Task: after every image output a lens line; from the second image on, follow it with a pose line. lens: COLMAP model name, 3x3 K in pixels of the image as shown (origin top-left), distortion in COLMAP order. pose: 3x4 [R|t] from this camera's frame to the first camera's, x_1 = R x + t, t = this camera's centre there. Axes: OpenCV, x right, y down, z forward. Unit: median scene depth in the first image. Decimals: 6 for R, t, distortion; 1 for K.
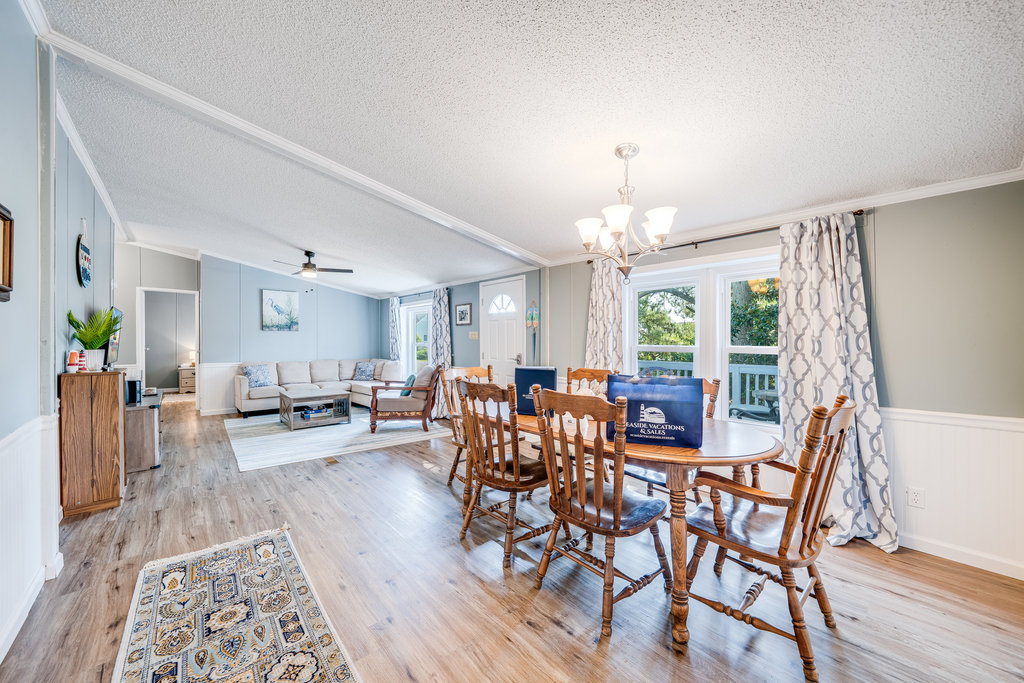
lens RADIAL K [[383.2, 0, 511.5], [0, 383.2, 340.6], [0, 0, 1]] dist [-0.016233, 0.000664]
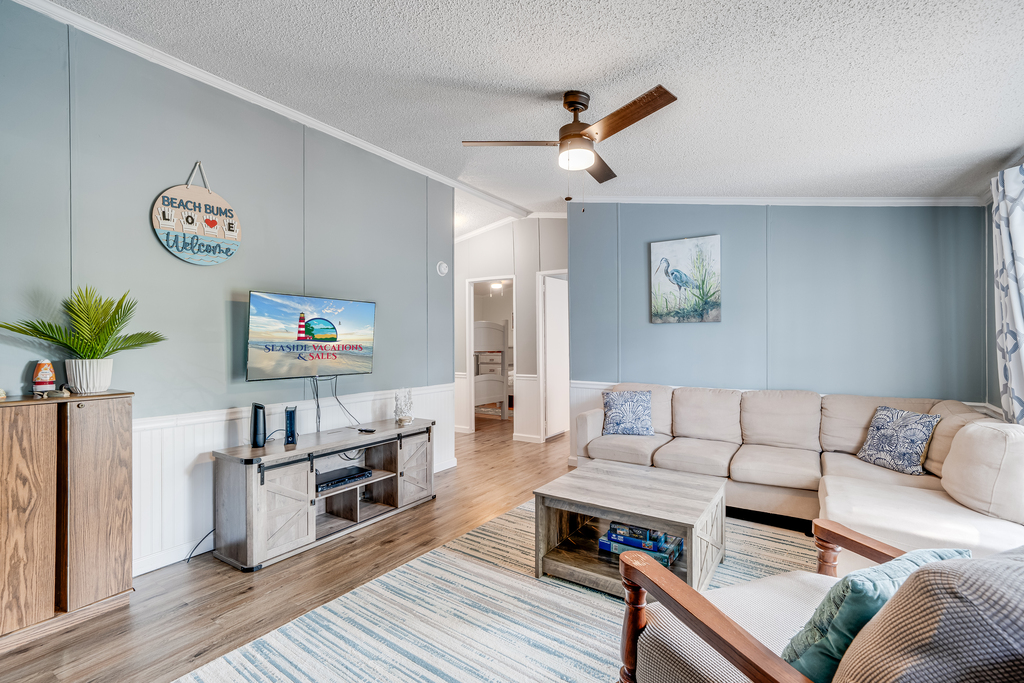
lens RADIAL K [[461.6, 0, 515.5], [0, 461.6, 341.9], [0, 0, 1]] dist [0.001100, 0.000365]
pose [[0.253057, -0.002845, -0.967447, -0.101700], [-0.000283, 0.999995, -0.003015, 0.000325], [0.967451, 0.001037, 0.253055, 0.669994]]
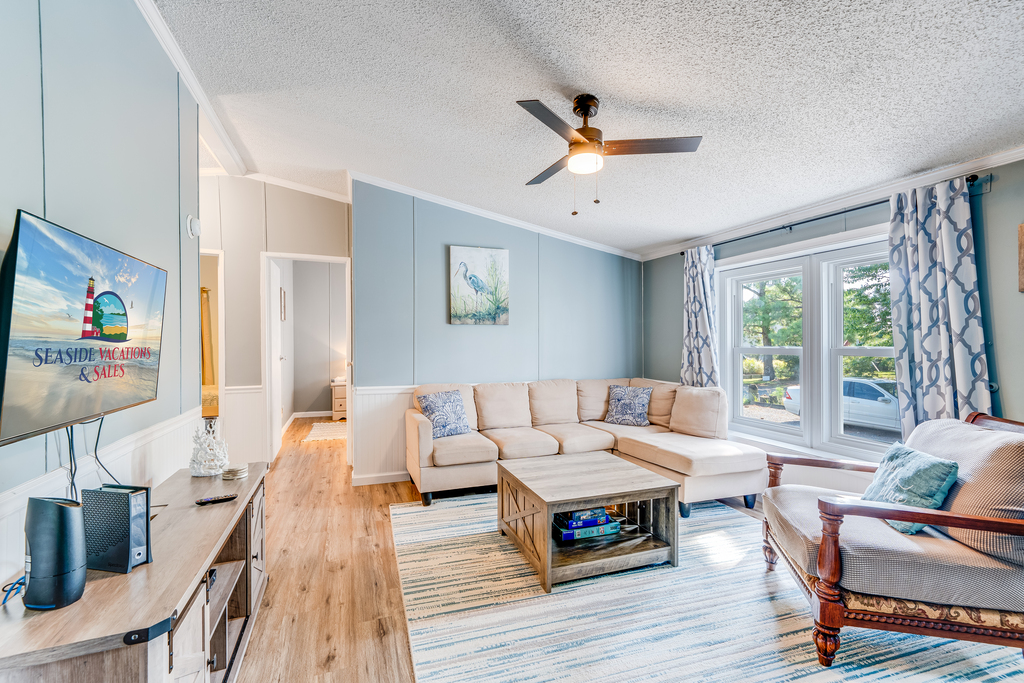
lens RADIAL K [[450.9, 0, 508.1], [0, 450.9, 343.1], [0, 0, 1]] dist [0.005636, 0.000081]
pose [[0.927809, -0.003638, -0.373039, -0.351392], [0.003494, 0.999993, -0.001063, 0.000533], [0.373040, -0.000317, 0.927815, 0.458295]]
